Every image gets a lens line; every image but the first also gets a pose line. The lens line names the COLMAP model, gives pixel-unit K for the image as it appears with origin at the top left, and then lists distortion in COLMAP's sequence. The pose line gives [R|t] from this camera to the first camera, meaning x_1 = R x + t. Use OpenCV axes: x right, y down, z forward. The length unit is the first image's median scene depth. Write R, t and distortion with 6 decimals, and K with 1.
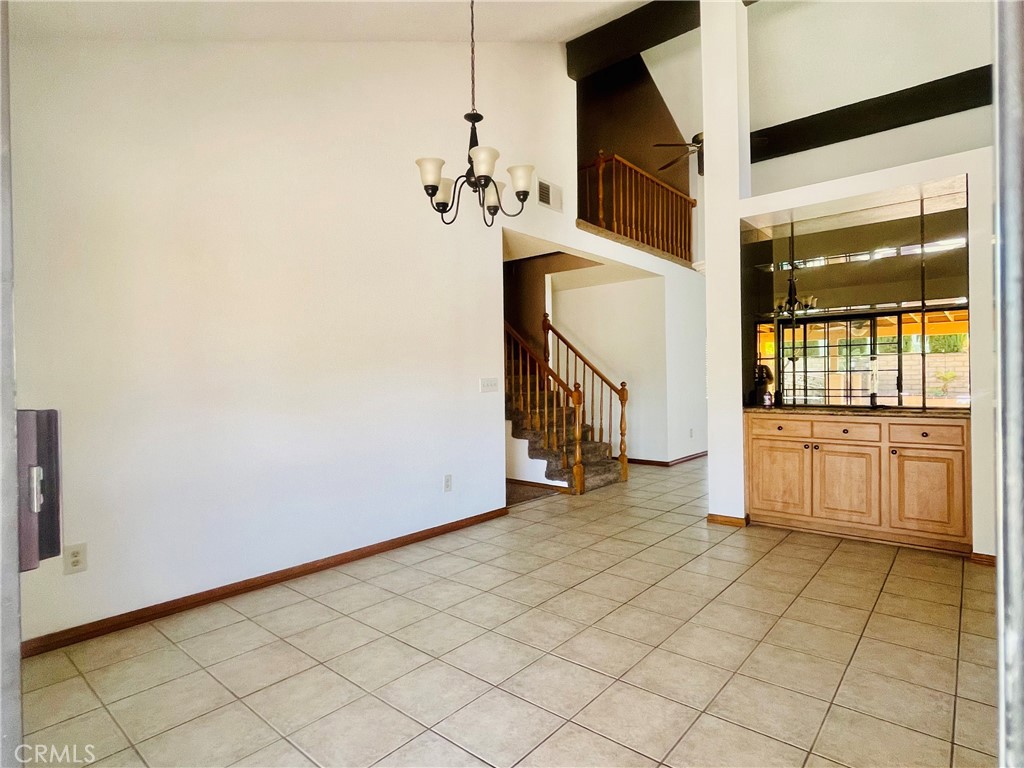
lens RADIAL K [[551.1, 0, 513.3], [0, 551.1, 382.2], [0, 0, 1]] dist [-0.003736, 0.002085]
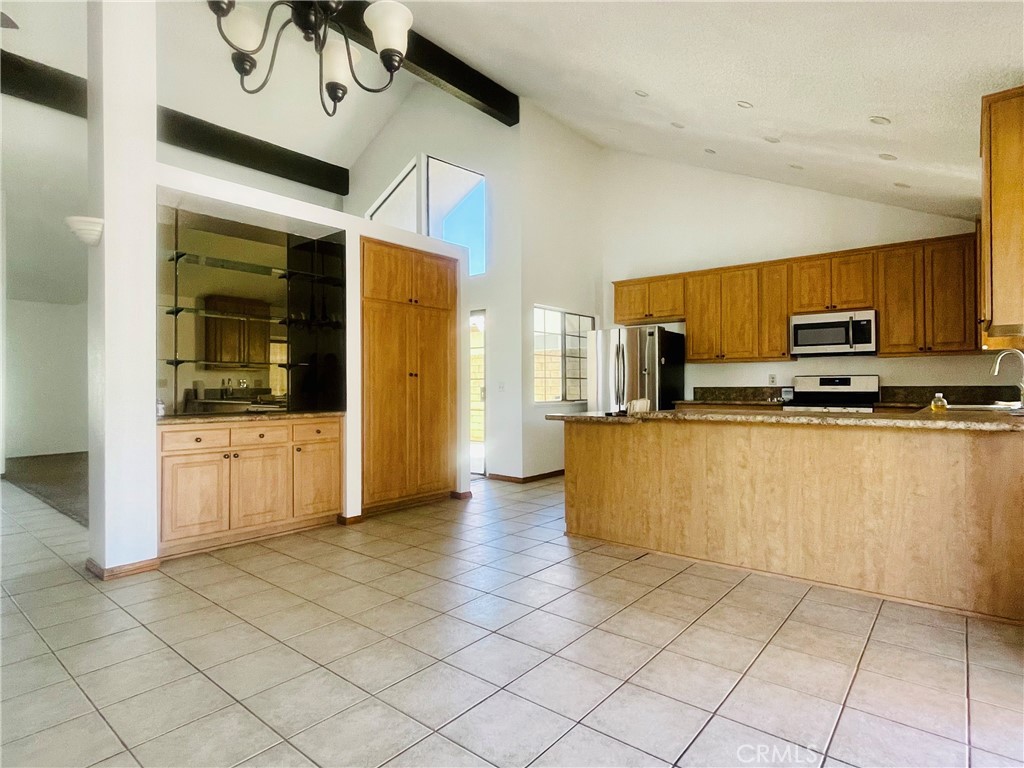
lens RADIAL K [[551.1, 0, 513.5], [0, 551.1, 385.3], [0, 0, 1]] dist [-0.003736, 0.002085]
pose [[-0.012615, 0.017355, 0.999770, -0.424152], [0.007589, 0.999822, -0.017260, 0.015684], [-0.999892, 0.007369, -0.012744, 0.530125]]
